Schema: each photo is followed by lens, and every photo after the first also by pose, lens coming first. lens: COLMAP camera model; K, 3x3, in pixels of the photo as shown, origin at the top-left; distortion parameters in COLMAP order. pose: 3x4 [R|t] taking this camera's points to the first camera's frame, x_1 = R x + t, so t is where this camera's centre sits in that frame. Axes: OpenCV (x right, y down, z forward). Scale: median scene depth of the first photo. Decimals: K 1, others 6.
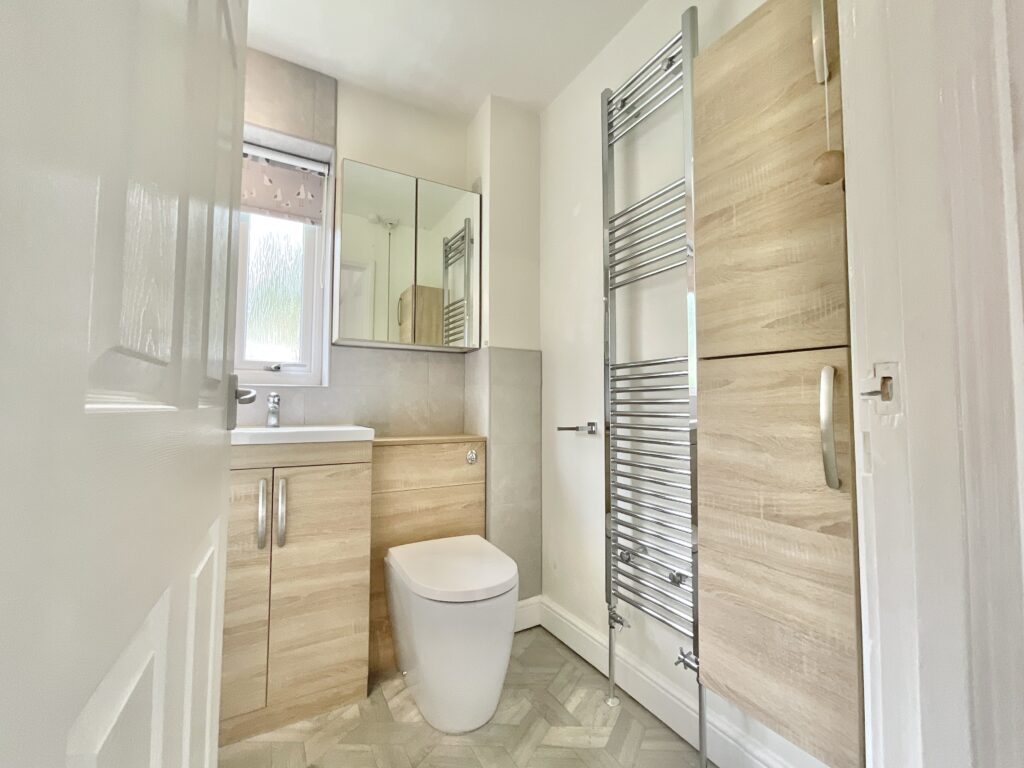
lens RADIAL K [[422.6, 0, 521.0], [0, 422.6, 383.7], [0, 0, 1]] dist [-0.002793, -0.000136]
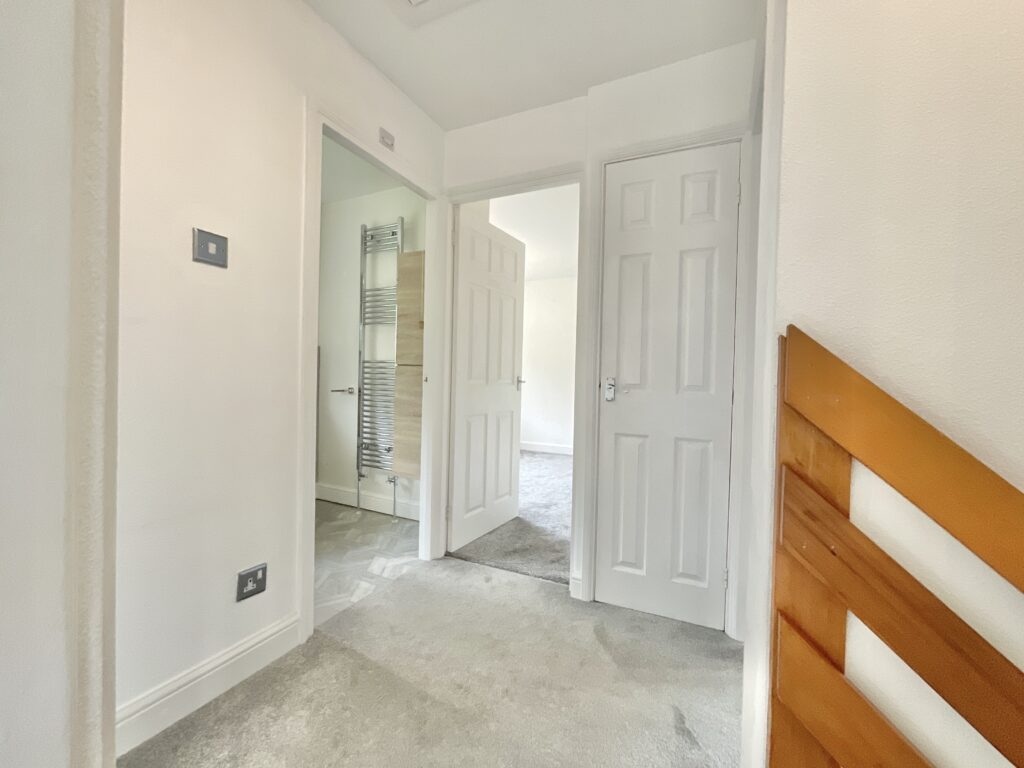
lens RADIAL K [[422.6, 0, 521.0], [0, 422.6, 383.7], [0, 0, 1]] dist [-0.002793, -0.000136]
pose [[0.839360, 0.010904, 0.543466, -0.273367], [-0.051545, 0.996890, 0.059608, -0.098366], [-0.541126, -0.078046, 0.837312, -1.233348]]
